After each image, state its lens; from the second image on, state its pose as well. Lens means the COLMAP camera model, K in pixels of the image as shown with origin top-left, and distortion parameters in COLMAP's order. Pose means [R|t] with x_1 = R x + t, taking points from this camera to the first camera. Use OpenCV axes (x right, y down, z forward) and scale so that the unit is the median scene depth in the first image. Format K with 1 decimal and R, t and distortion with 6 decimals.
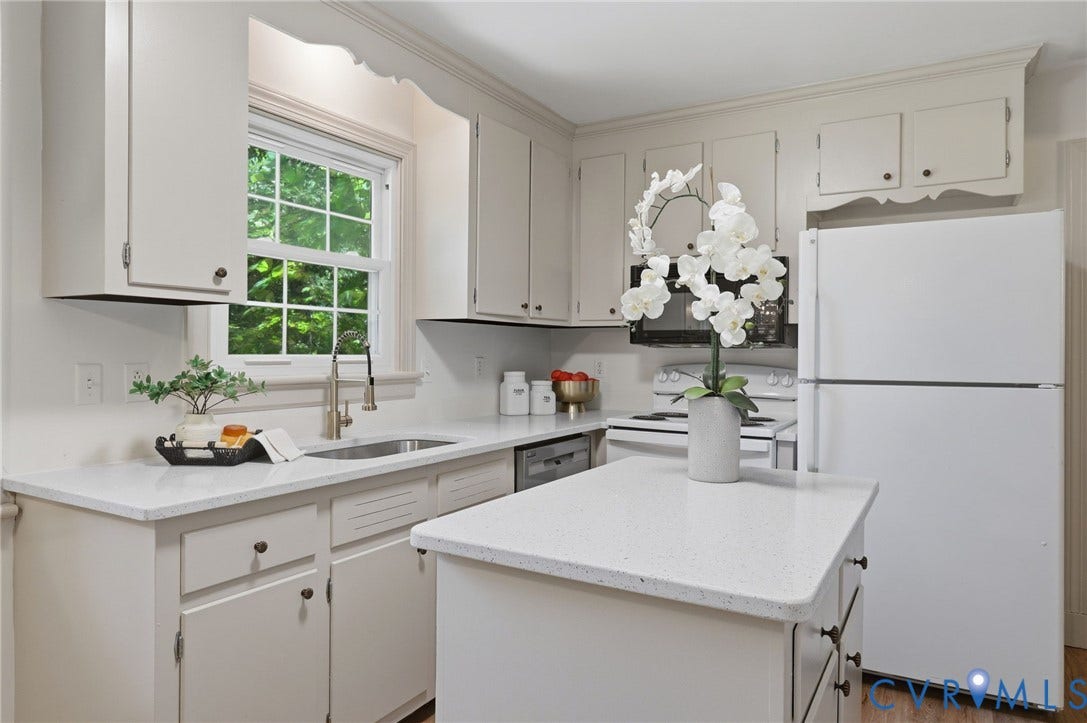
lens RADIAL K [[697.9, 0, 541.8], [0, 697.9, 353.0], [0, 0, 1]] dist [0.001564, 0.000487]
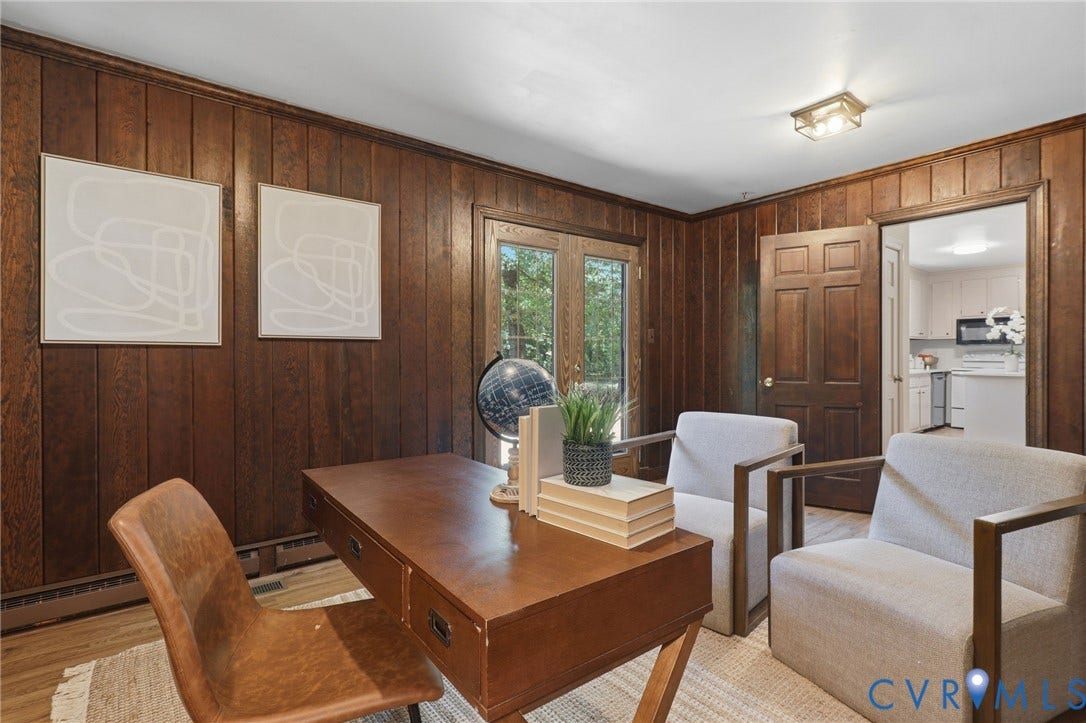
lens RADIAL K [[498.1, 0, 540.3], [0, 498.1, 357.5], [0, 0, 1]] dist [-0.005296, -0.000526]
pose [[0.924579, -0.007959, -0.380906, -0.990412], [0.007921, 0.999967, -0.001667, 0.043767], [0.380907, -0.001476, 0.924612, -2.311745]]
